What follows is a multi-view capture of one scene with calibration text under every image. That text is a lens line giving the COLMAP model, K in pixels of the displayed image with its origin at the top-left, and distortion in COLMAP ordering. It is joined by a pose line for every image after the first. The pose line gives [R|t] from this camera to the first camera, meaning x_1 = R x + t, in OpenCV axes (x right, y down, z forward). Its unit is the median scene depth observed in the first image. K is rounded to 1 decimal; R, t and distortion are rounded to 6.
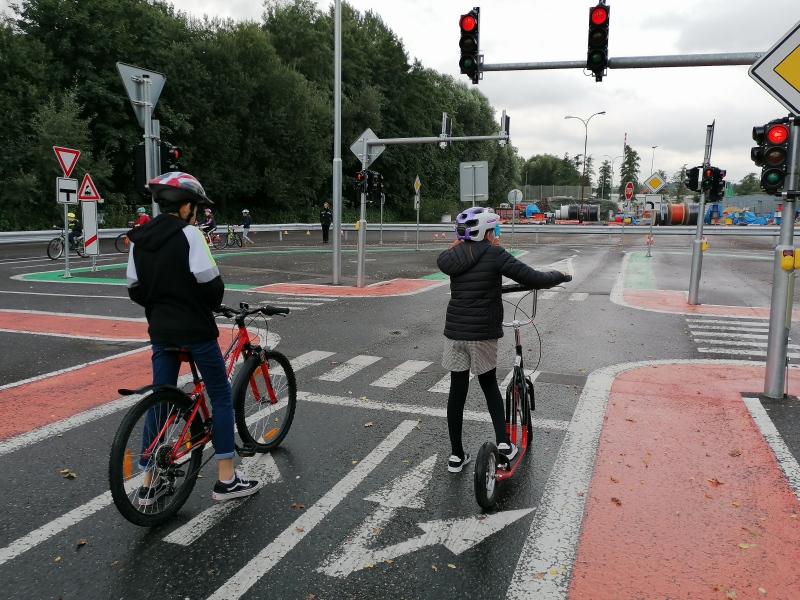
lens RADIAL K [[686.8, 0, 400.0], [0, 686.8, 300.0], [0, 0, 1]] dist [-0.152917, 0.138940]
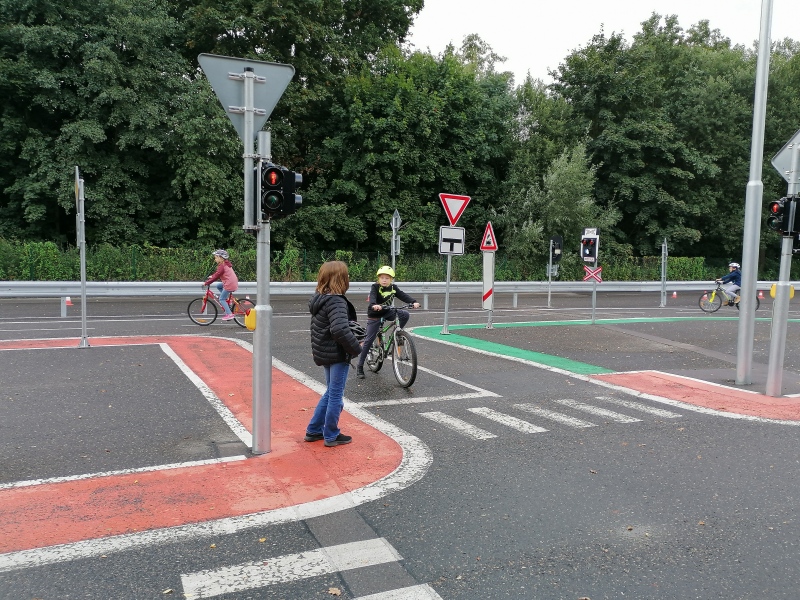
lens RADIAL K [[670.2, 0, 400.0], [0, 670.2, 300.0], [0, 0, 1]] dist [0.044535, -0.060797]
pose [[0.703039, 0.037515, -0.710161, 0.104222], [-0.092113, 0.994999, -0.038627, -0.035429], [0.705160, 0.092571, 0.702979, 0.273219]]
